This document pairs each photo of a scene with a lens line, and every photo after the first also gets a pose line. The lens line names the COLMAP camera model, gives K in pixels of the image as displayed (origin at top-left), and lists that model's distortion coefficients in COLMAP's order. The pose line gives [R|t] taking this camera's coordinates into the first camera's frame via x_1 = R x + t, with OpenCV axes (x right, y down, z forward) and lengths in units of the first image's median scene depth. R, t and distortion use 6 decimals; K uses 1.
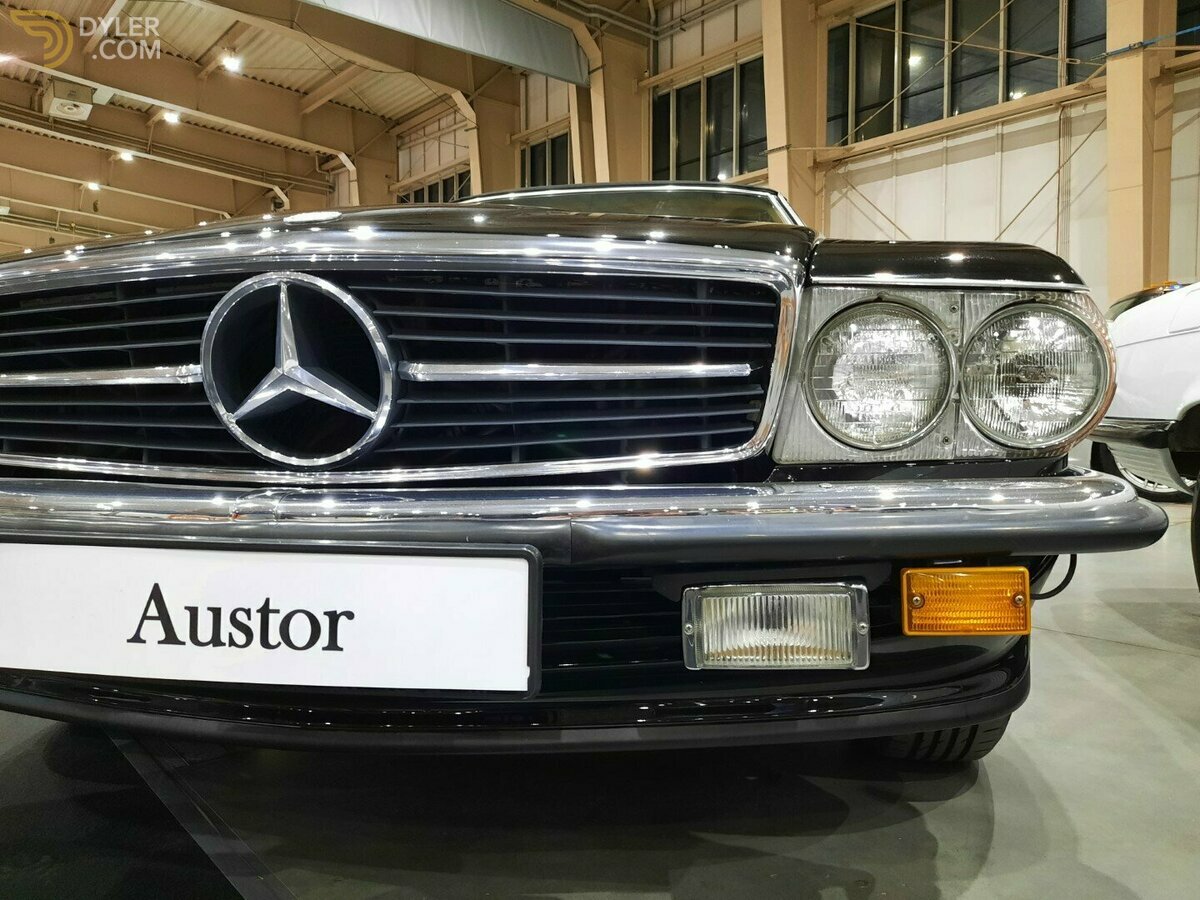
lens RADIAL K [[883.6, 0, 607.3], [0, 883.6, 445.9], [0, 0, 1]] dist [0.041938, -0.035196]
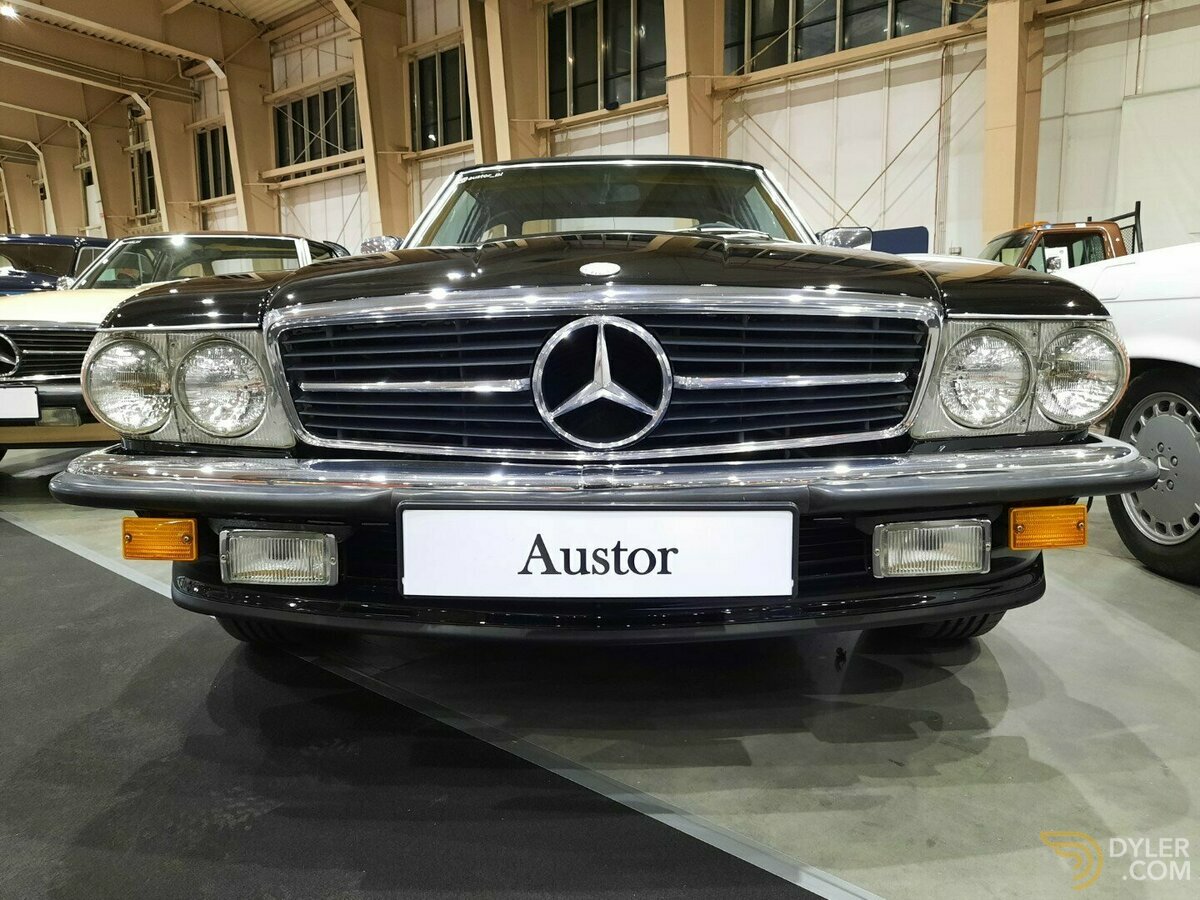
lens RADIAL K [[880.1, 0, 608.4], [0, 880.1, 446.3], [0, 0, 1]] dist [0.040520, -0.032169]
pose [[0.991291, -0.022558, 0.129742, -0.501668], [0.011043, 0.995989, 0.088792, -0.102755], [-0.131225, -0.086586, 0.987564, -0.383769]]
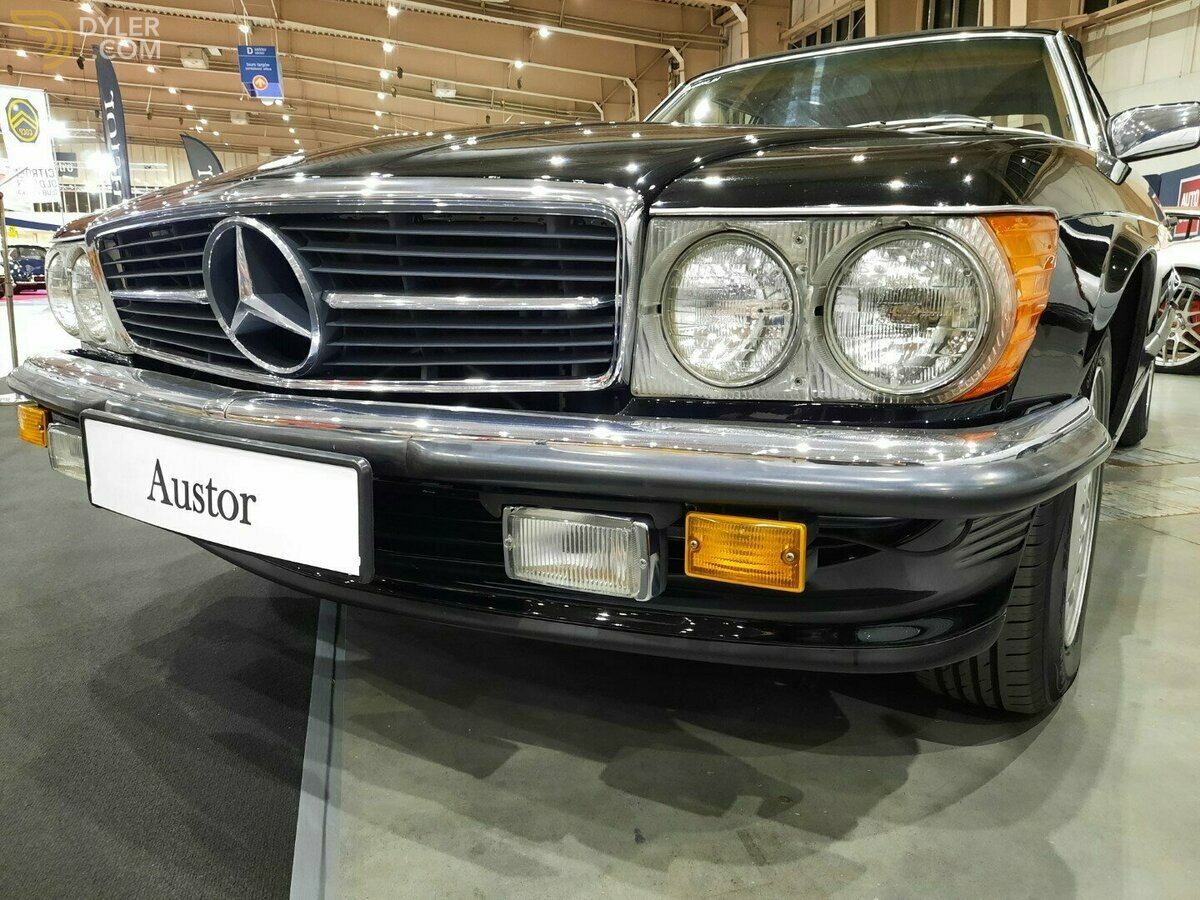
lens RADIAL K [[880.1, 0, 608.4], [0, 880.1, 446.3], [0, 0, 1]] dist [0.040520, -0.032169]
pose [[0.908202, 0.085160, -0.409777, 0.579349], [-0.020628, 0.986999, 0.159400, -0.081546], [0.418024, -0.136314, 0.898151, 0.068291]]
